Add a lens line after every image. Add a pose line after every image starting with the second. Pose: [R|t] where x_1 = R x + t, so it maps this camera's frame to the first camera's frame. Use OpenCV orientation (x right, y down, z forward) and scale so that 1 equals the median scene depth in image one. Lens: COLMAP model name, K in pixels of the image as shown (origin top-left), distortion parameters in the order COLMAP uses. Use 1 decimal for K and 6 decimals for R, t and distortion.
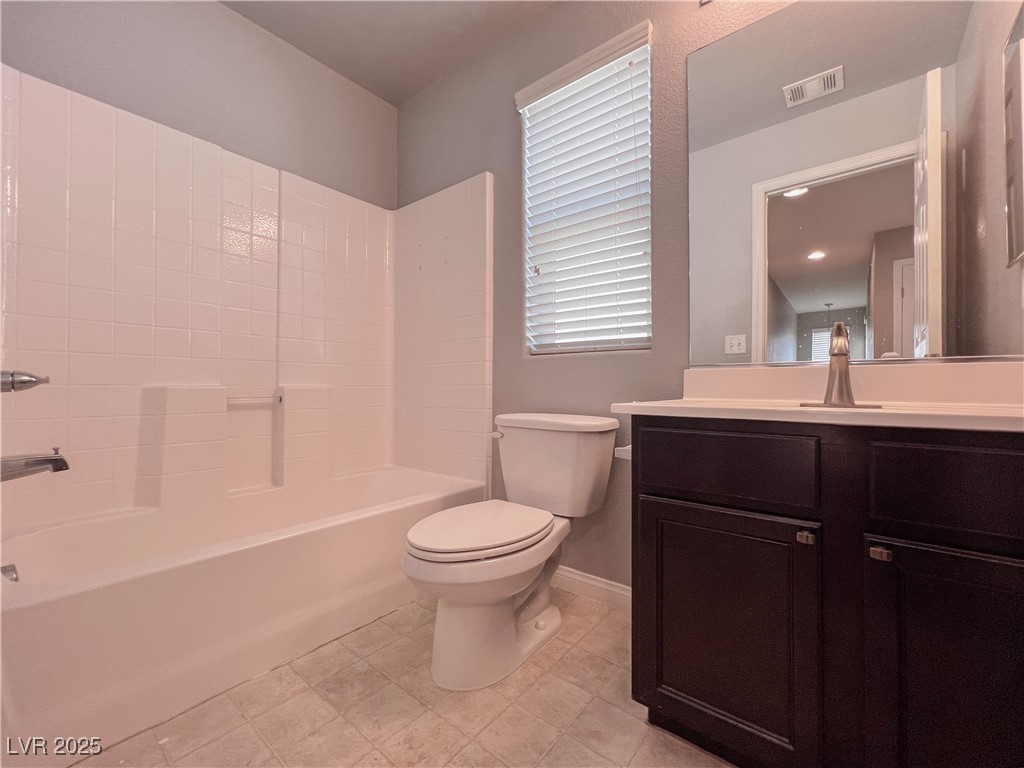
lens RADIAL K [[422.5, 0, 519.6], [0, 422.5, 380.8], [0, 0, 1]] dist [0.000027, 0.000412]
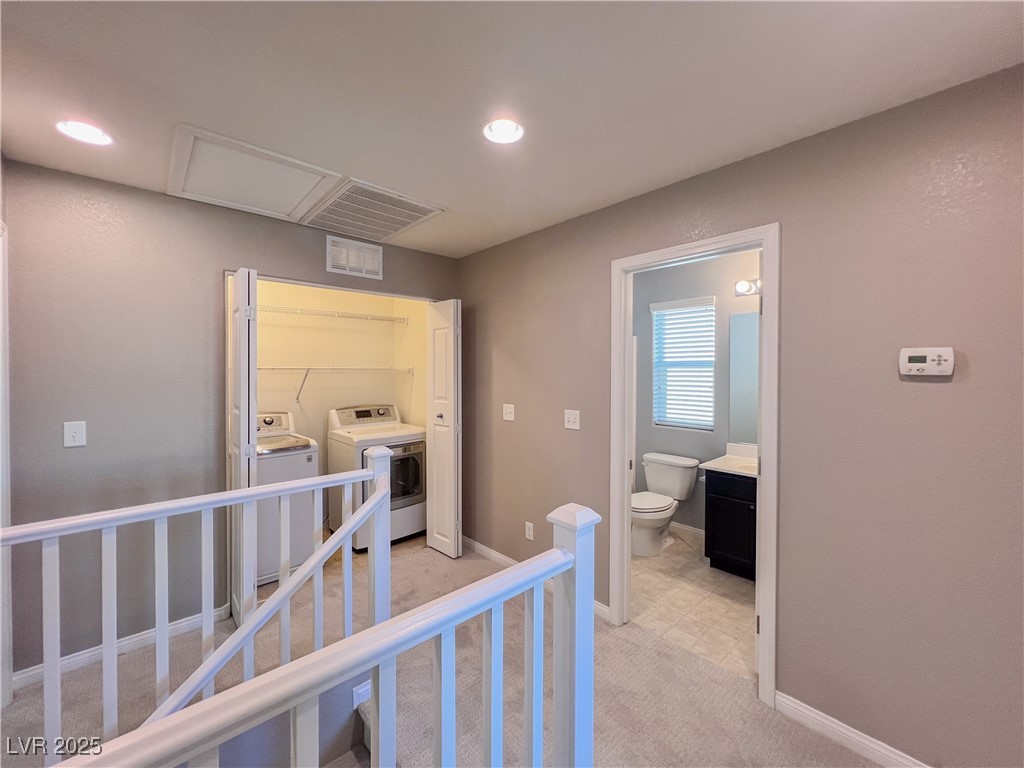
lens RADIAL K [[422.5, 0, 519.6], [0, 422.5, 380.8], [0, 0, 1]] dist [0.000027, 0.000412]
pose [[0.988176, -0.005679, -0.153220, -0.413266], [0.011931, 0.999132, 0.039914, -0.479738], [0.152861, -0.041270, 0.987386, -1.540564]]
